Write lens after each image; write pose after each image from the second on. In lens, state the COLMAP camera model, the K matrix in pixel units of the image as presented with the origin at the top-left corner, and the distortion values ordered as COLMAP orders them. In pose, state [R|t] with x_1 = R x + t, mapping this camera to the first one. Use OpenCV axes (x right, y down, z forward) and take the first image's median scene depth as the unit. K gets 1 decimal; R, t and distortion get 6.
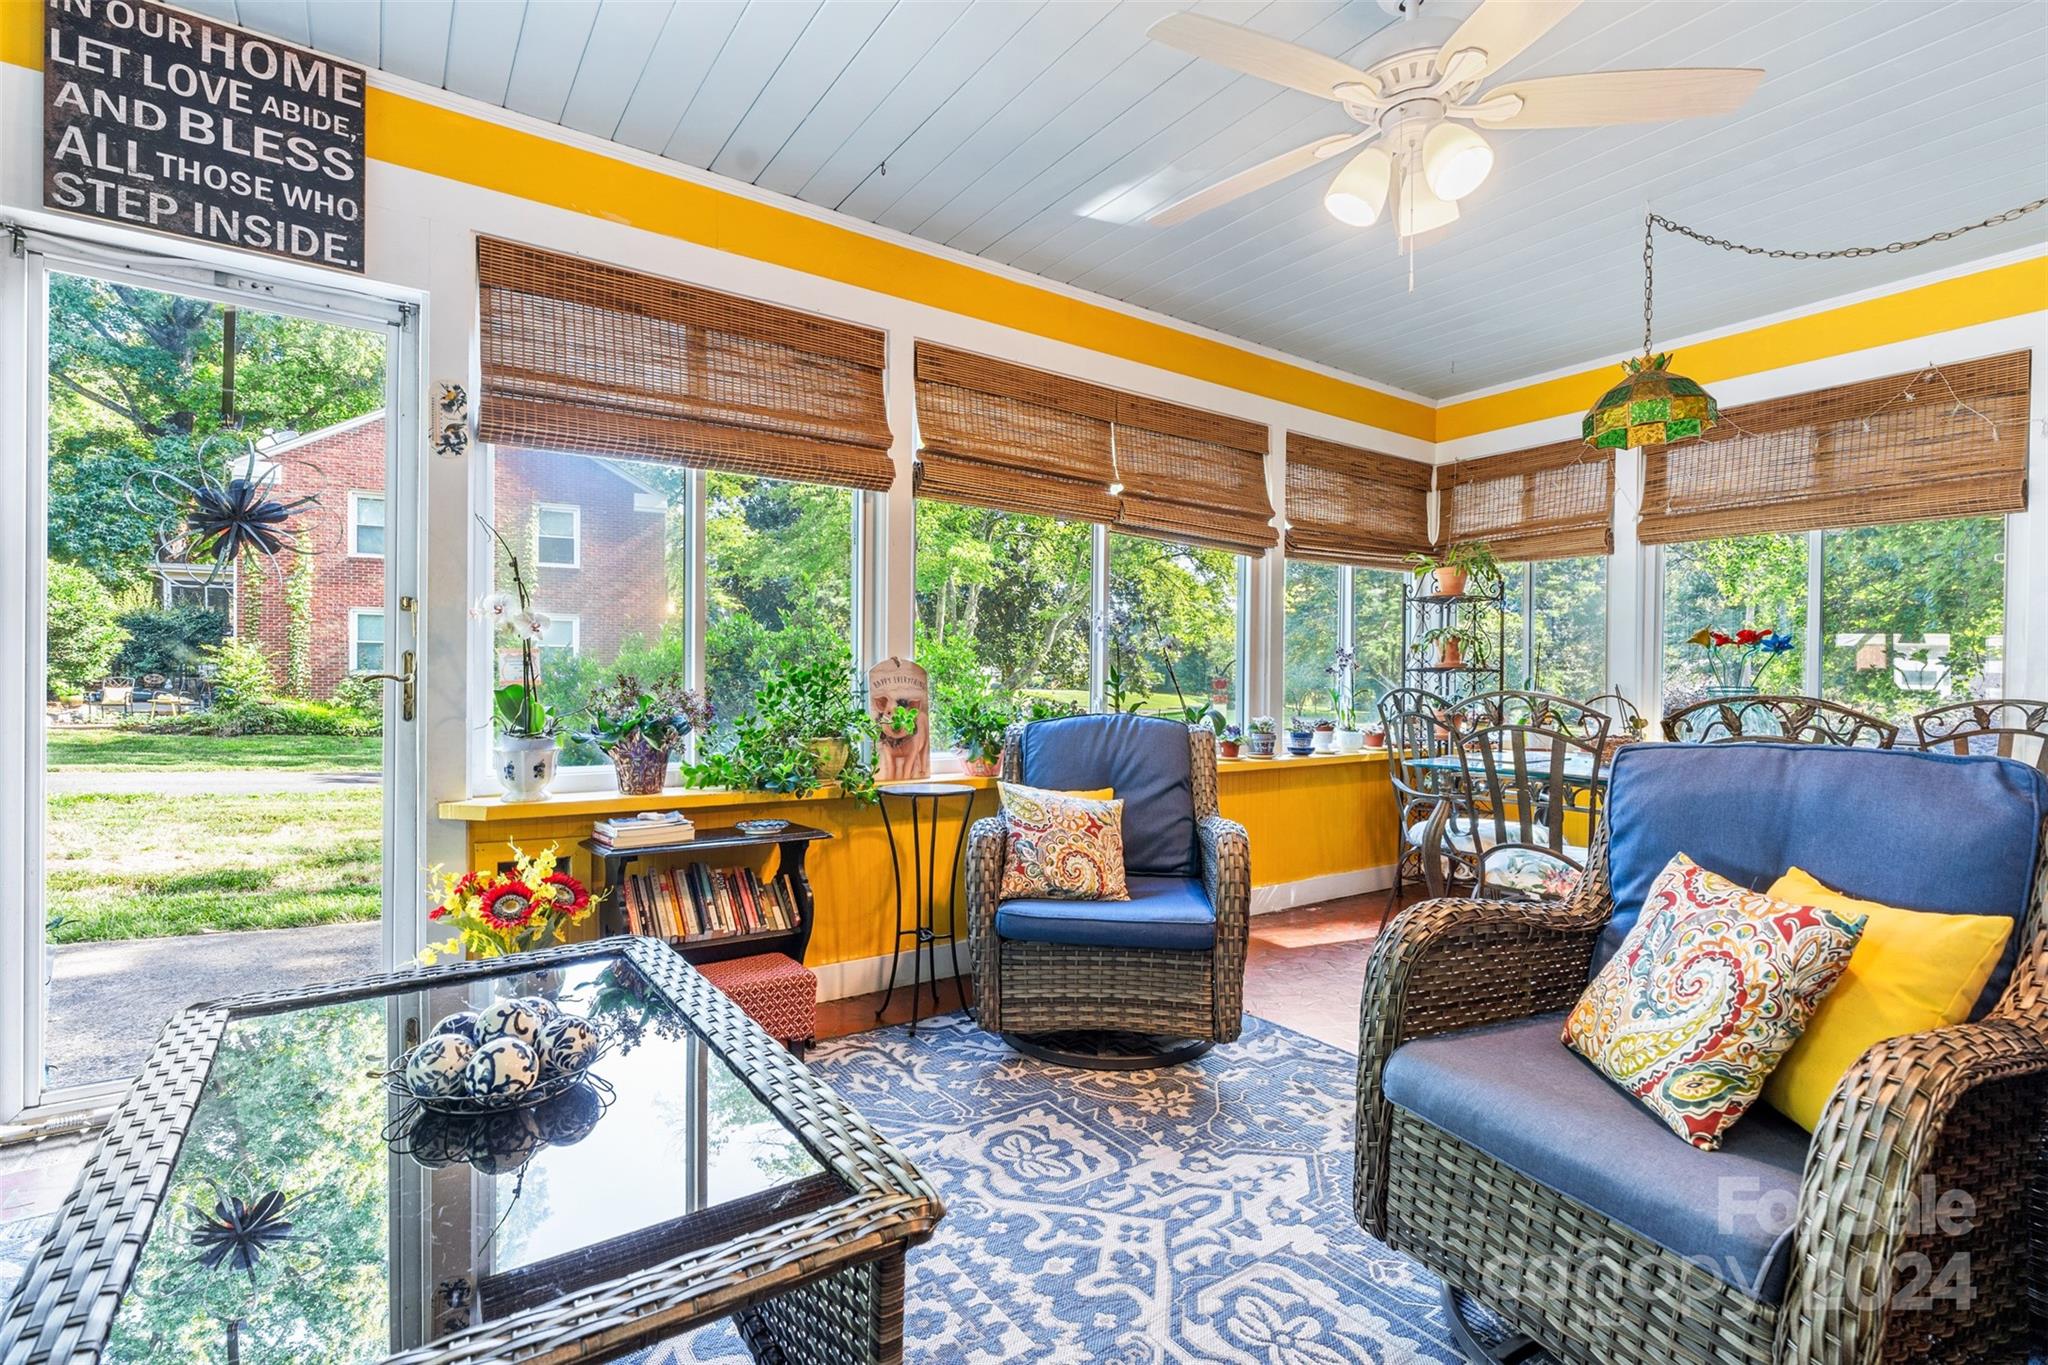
lens RADIAL K [[946.8, 0, 1030.0], [0, 946.8, 689.3], [0, 0, 1]] dist [-0.000038, 0.000093]
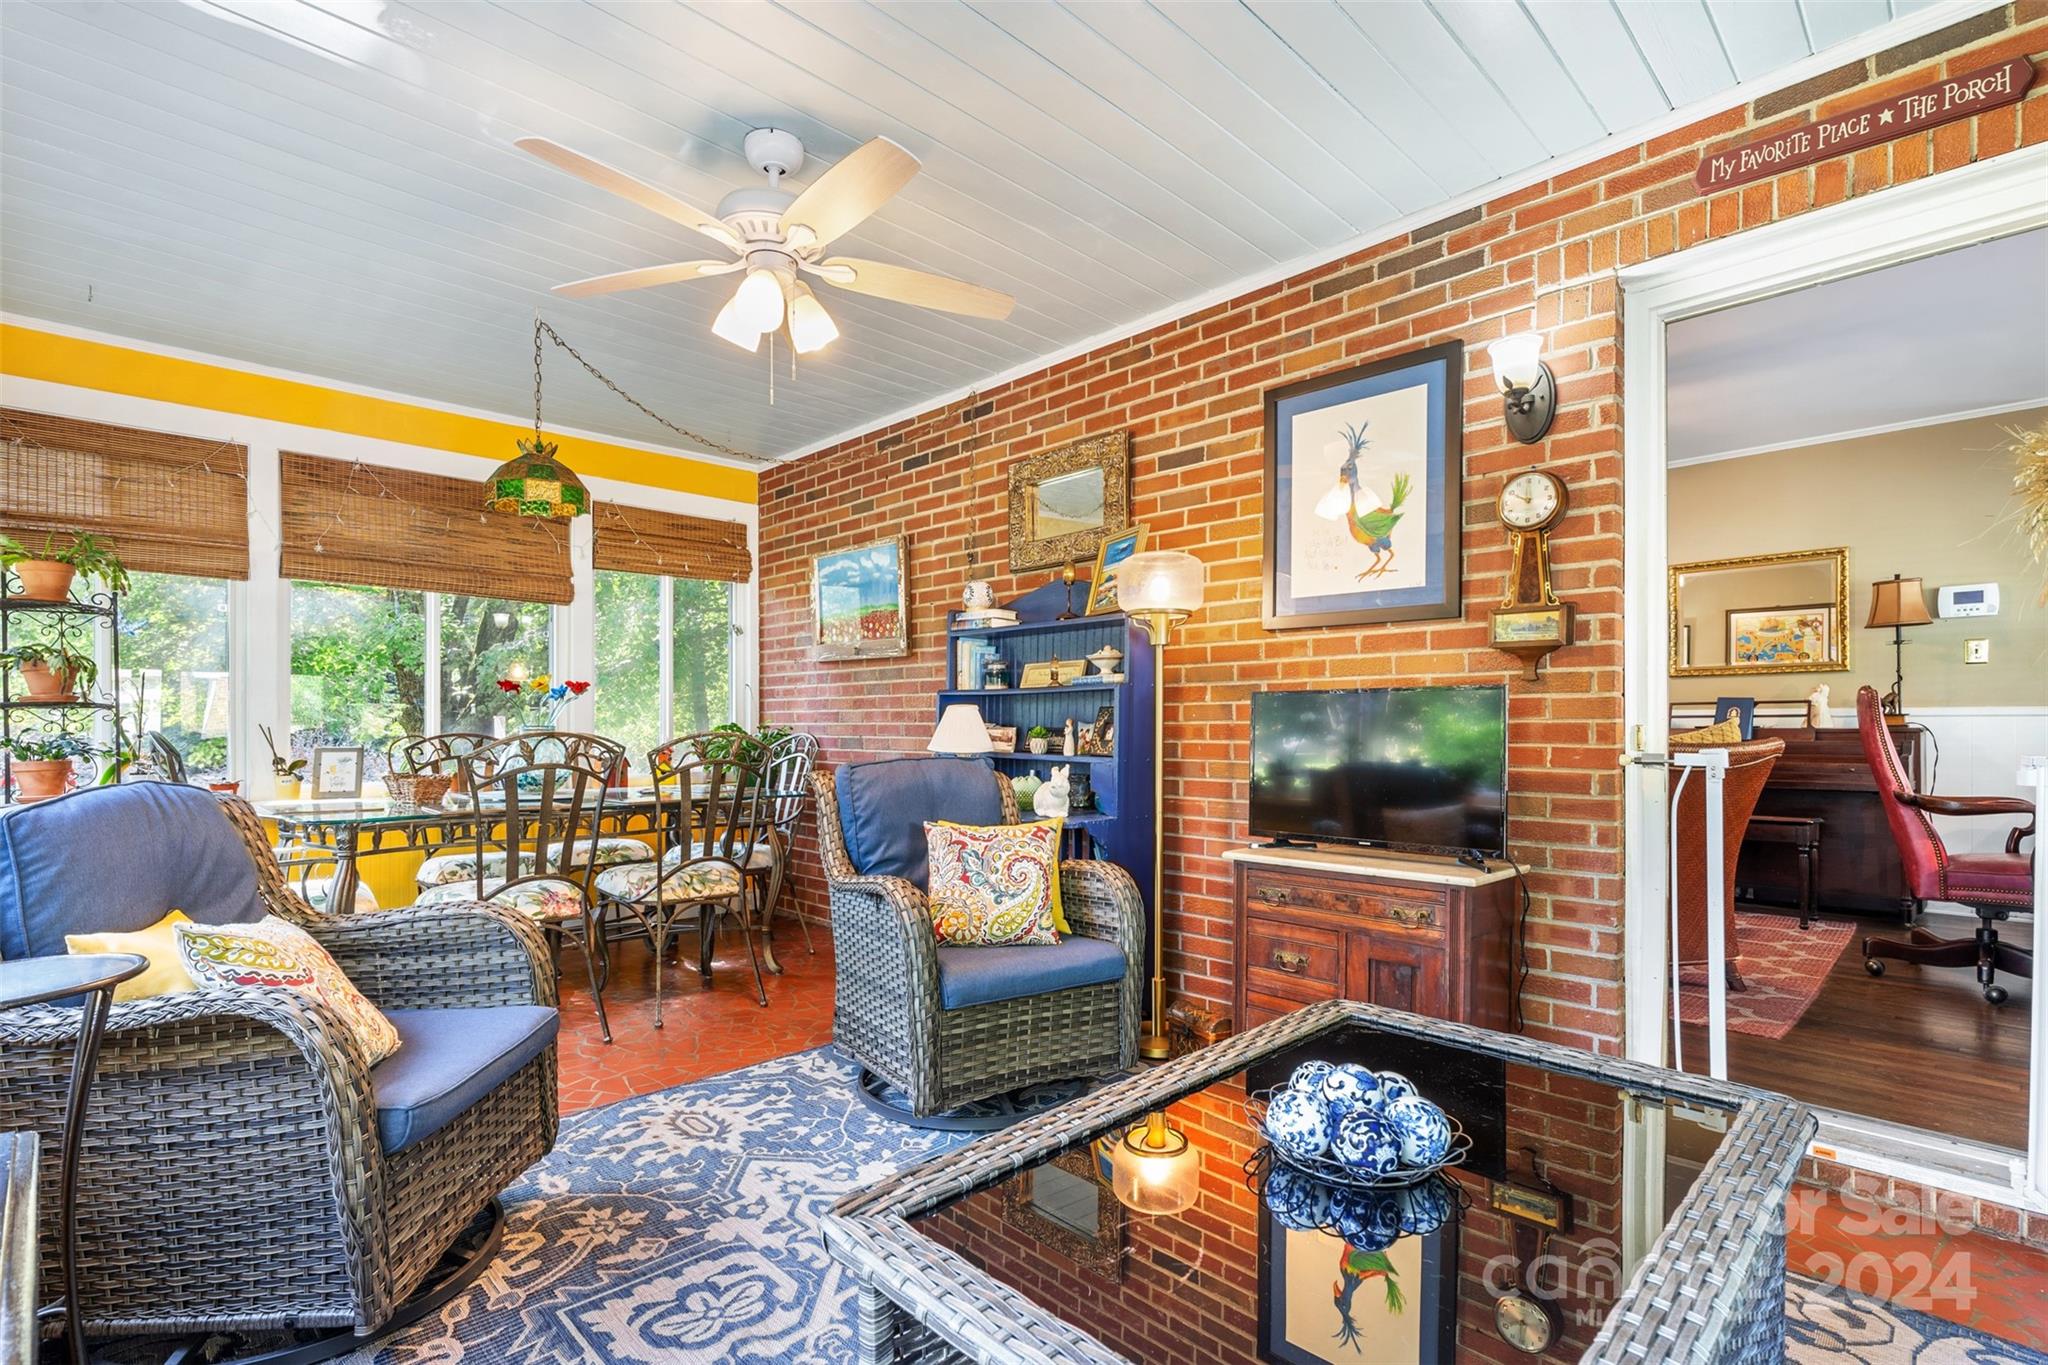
lens RADIAL K [[948.1, 0, 1021.4], [0, 948.1, 720.0], [0, 0, 1]] dist [-0.000338, -0.000038]
pose [[-0.151275, -0.003304, 0.988486, -0.752195], [0.006738, 0.999968, 0.004373, -0.015116], [-0.988469, 0.007322, -0.151248, 0.764868]]
